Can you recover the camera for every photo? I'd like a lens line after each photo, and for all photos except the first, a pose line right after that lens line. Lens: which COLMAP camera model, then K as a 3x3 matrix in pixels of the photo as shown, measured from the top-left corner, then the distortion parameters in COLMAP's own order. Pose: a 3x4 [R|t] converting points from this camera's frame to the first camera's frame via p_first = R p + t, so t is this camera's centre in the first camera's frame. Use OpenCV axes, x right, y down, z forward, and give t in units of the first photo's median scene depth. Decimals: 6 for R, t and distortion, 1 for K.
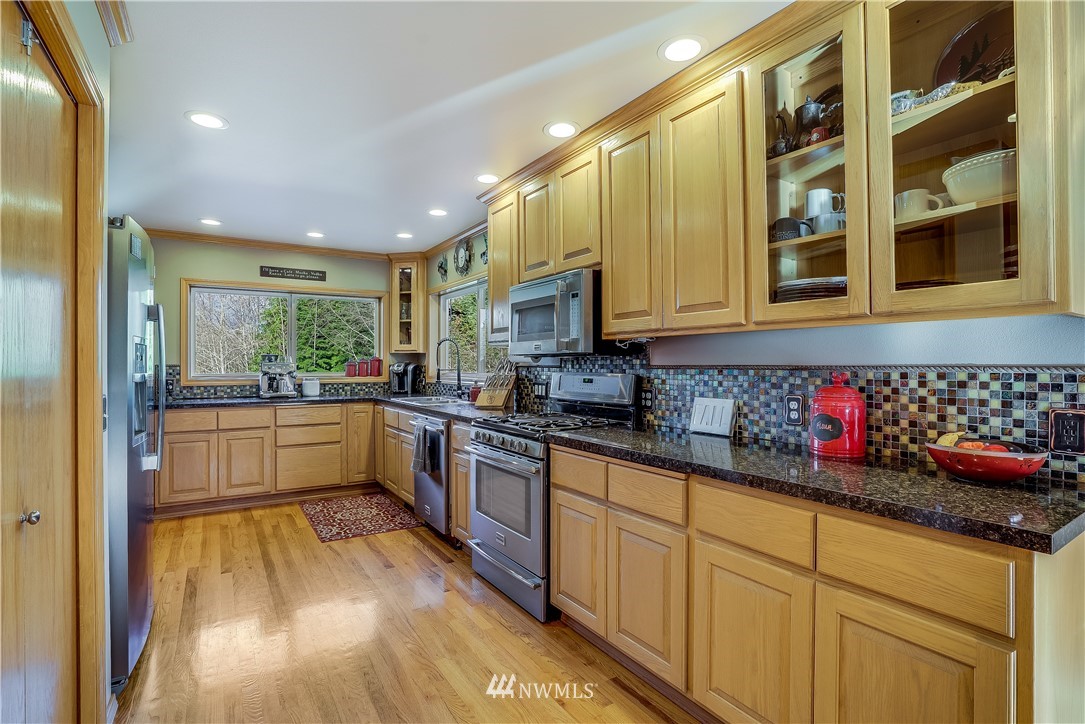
lens RADIAL K [[503.1, 0, 516.7], [0, 503.1, 362.5], [0, 0, 1]] dist [-0.039448, 0.000150]
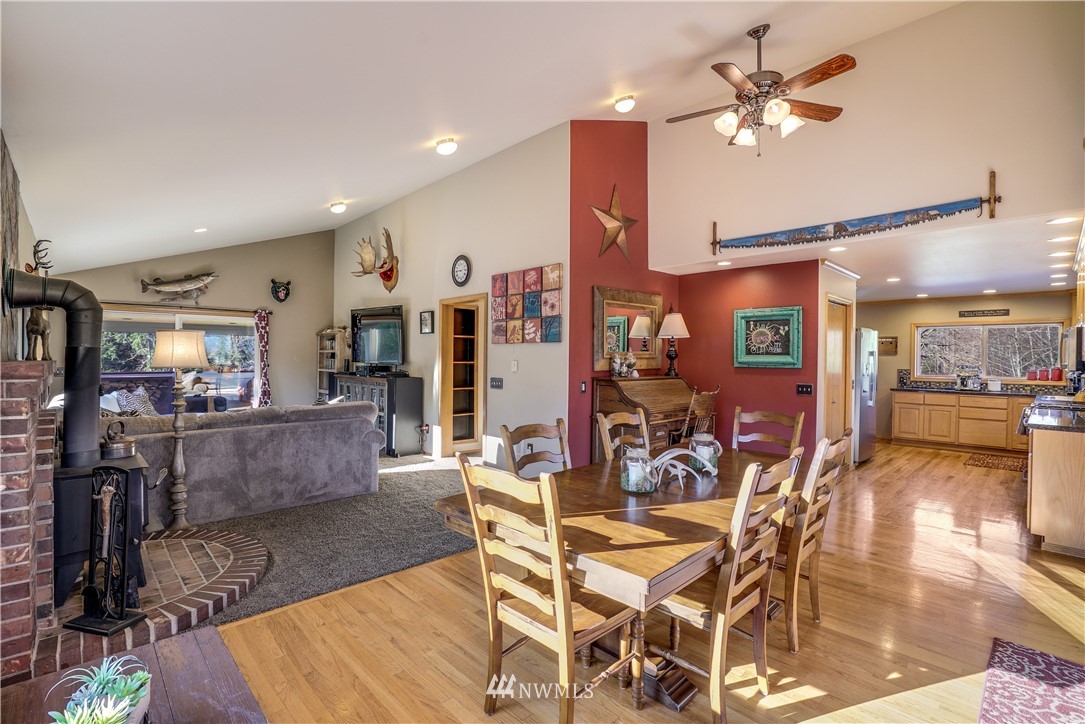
lens RADIAL K [[507.9, 0, 538.9], [0, 507.9, 362.6], [0, 0, 1]] dist [-0.031390, 0.000848]
pose [[0.228624, 0.012177, -0.973439, 1.124603], [-0.007752, 0.999913, 0.010688, -0.040958], [0.973484, 0.005103, 0.228699, -1.078497]]
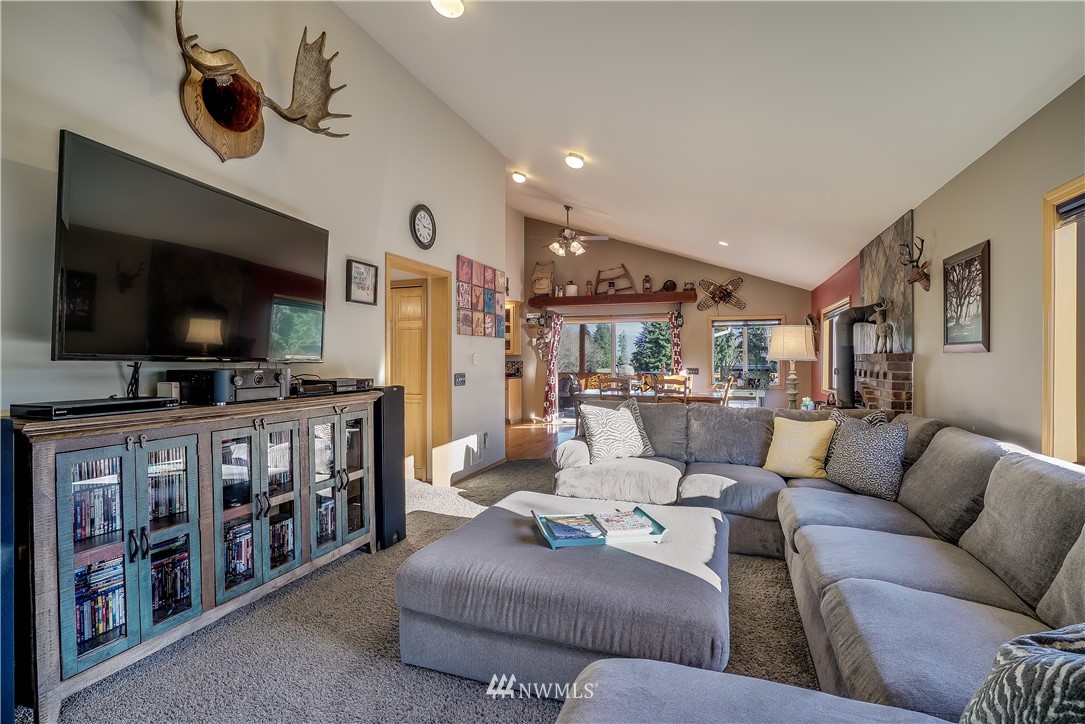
lens RADIAL K [[507.9, 0, 538.9], [0, 507.9, 362.6], [0, 0, 1]] dist [-0.031390, 0.000848]
pose [[0.773128, -0.002713, 0.634244, -1.475639], [-0.003185, 0.999962, 0.008159, -0.013121], [-0.634242, -0.008328, 0.773090, -2.191515]]
